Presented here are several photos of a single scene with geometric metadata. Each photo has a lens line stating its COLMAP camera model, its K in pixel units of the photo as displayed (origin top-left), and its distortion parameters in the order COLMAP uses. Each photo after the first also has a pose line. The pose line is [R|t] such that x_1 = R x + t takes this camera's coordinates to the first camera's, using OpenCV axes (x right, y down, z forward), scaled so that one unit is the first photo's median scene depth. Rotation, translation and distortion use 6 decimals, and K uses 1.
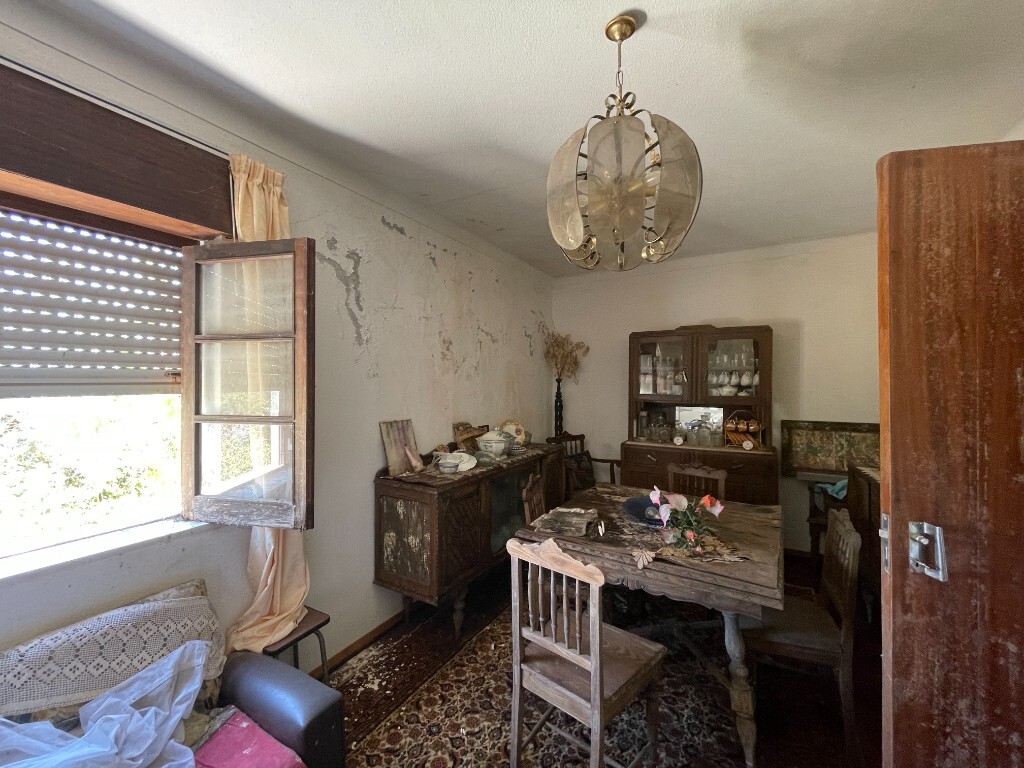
lens RADIAL K [[416.9, 0, 512.0], [0, 416.9, 379.0], [0, 0, 1]] dist [-0.004335, 0.001508]
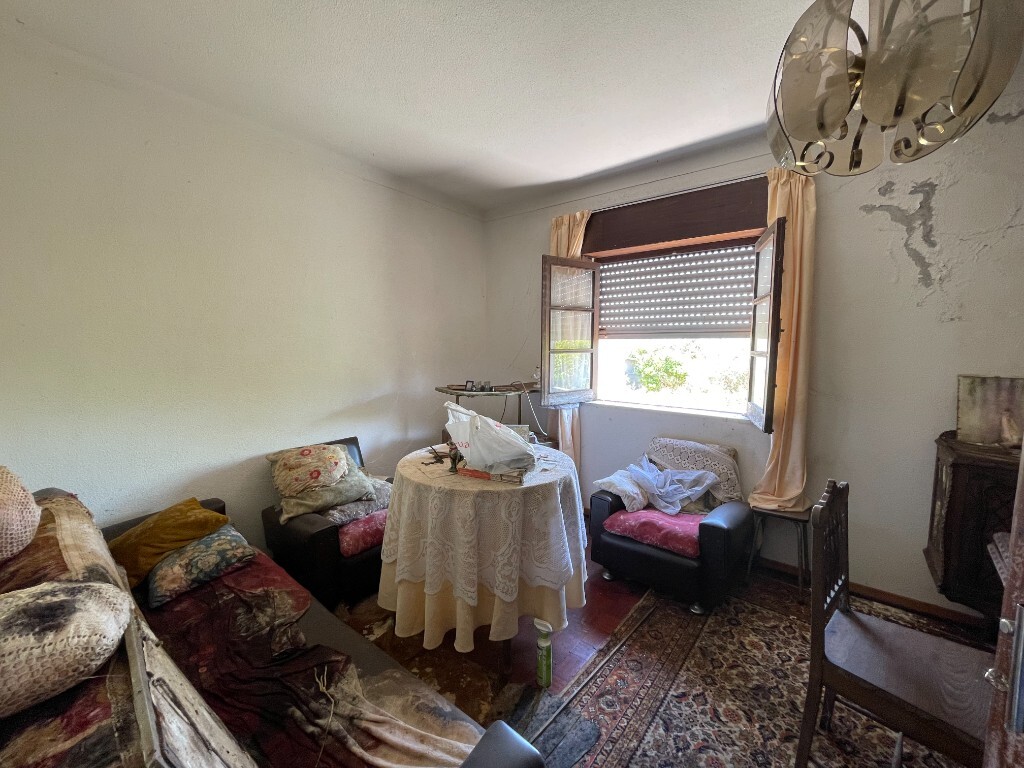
lens RADIAL K [[416.9, 0, 511.8], [0, 416.9, 383.2], [0, 0, 1]] dist [-0.004335, 0.001508]
pose [[-0.149743, 0.094891, -0.984161, 0.694592], [-0.008911, 0.995214, 0.097312, 0.049380], [0.988685, 0.023341, -0.148181, 0.253666]]
